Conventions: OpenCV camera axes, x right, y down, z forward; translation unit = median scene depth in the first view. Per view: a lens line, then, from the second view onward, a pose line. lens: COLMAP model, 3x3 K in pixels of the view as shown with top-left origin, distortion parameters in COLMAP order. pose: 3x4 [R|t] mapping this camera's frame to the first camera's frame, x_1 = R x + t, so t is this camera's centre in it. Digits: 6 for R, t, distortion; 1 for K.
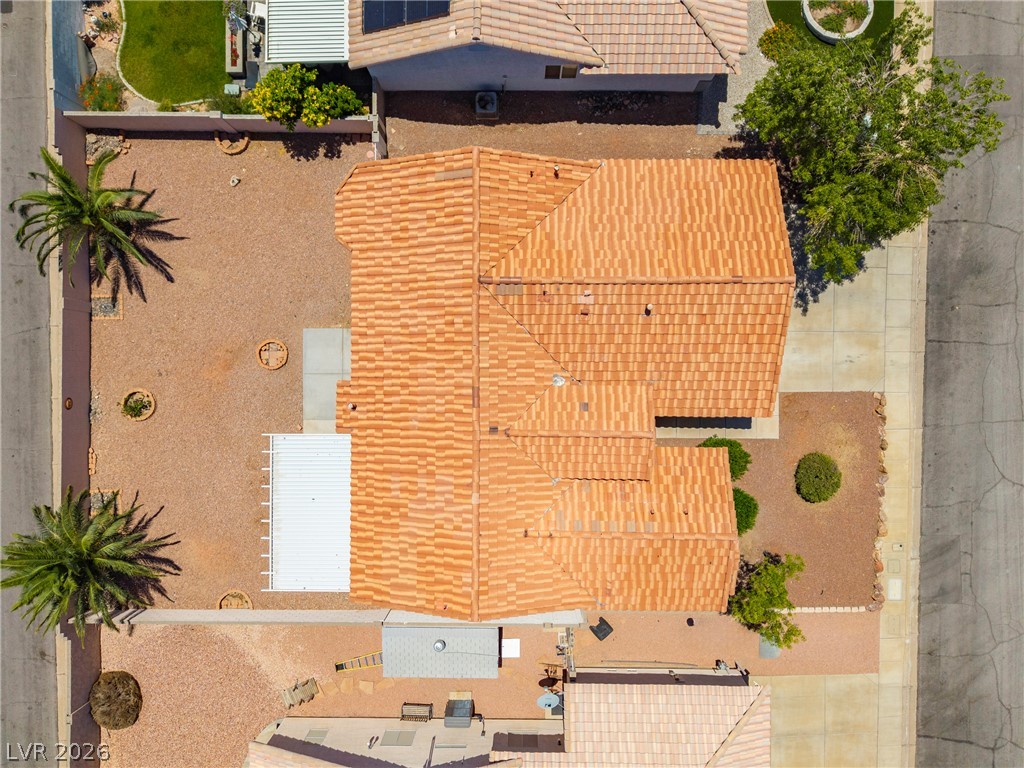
lens RADIAL K [[686.3, 0, 514.7], [0, 686.3, 381.8], [0, 0, 1]] dist [0.016317, -0.015809]
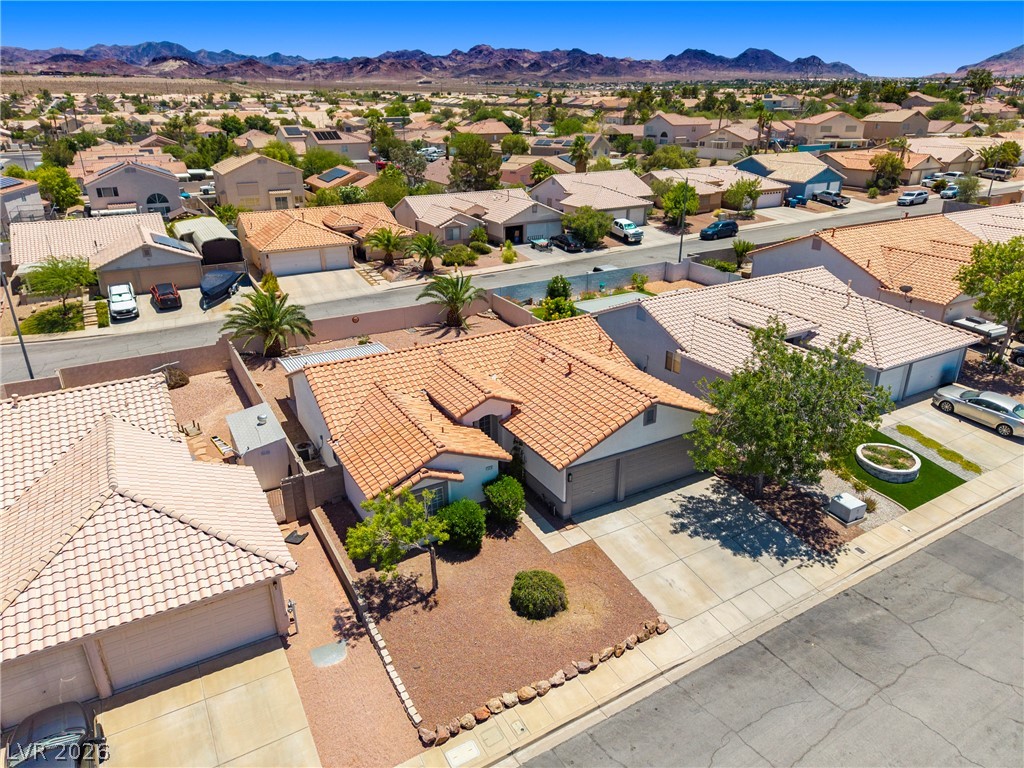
lens RADIAL K [[686.3, 0, 514.7], [0, 686.3, 381.8], [0, 0, 1]] dist [0.016317, -0.015809]
pose [[0.501633, 0.340429, -0.795281, 1.003534], [-0.865050, 0.189666, -0.464452, 0.508176], [-0.007275, 0.920943, 0.389630, 0.408699]]
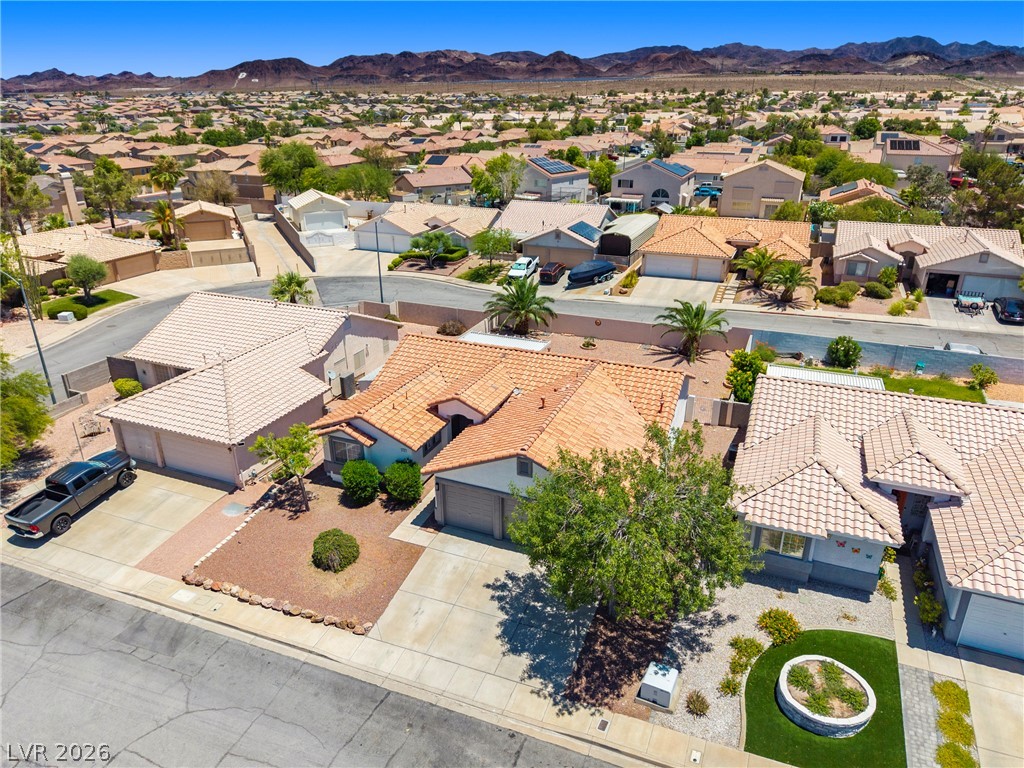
lens RADIAL K [[686.3, 0, 514.7], [0, 686.3, 381.8], [0, 0, 1]] dist [0.016317, -0.015809]
pose [[-0.378414, 0.367598, -0.849514, 1.100160], [-0.925635, -0.148495, 0.348065, -0.422557], [0.001800, 0.918053, 0.396454, 0.350981]]
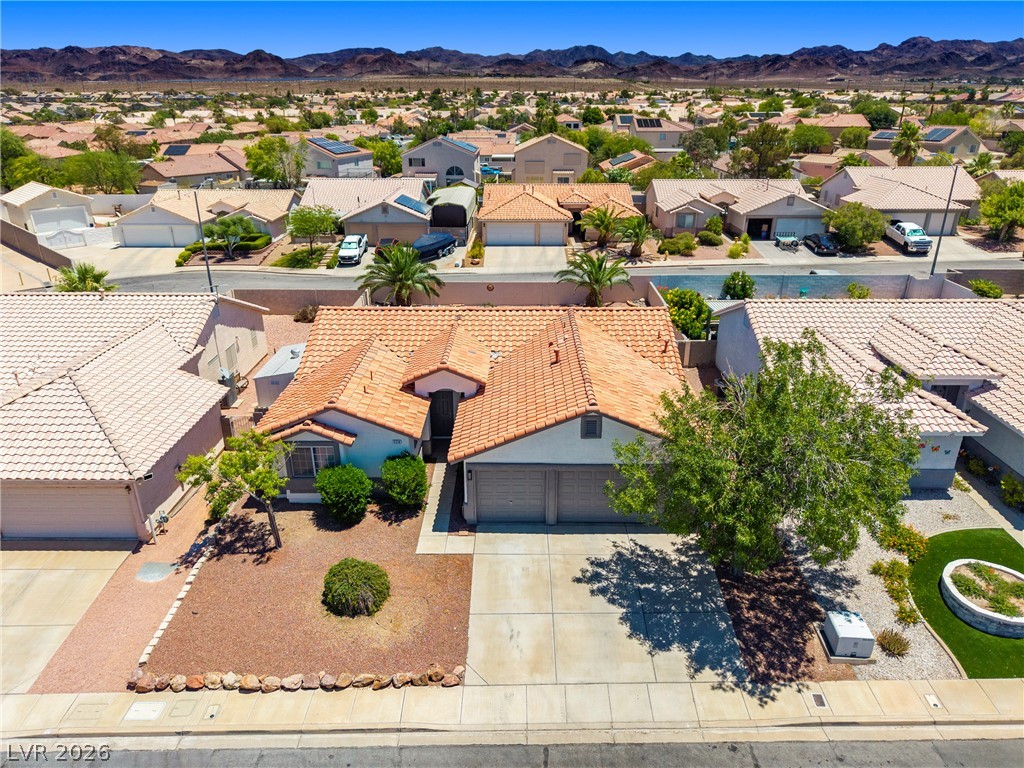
lens RADIAL K [[686.0, 0, 515.0], [0, 686.0, 382.7], [0, 0, 1]] dist [0.004449, -0.002394]
pose [[-0.002983, 0.395161, -0.918607, 1.018127], [-0.999986, -0.005144, 0.001035, -0.031945], [-0.004316, 0.918598, 0.395171, 0.488909]]
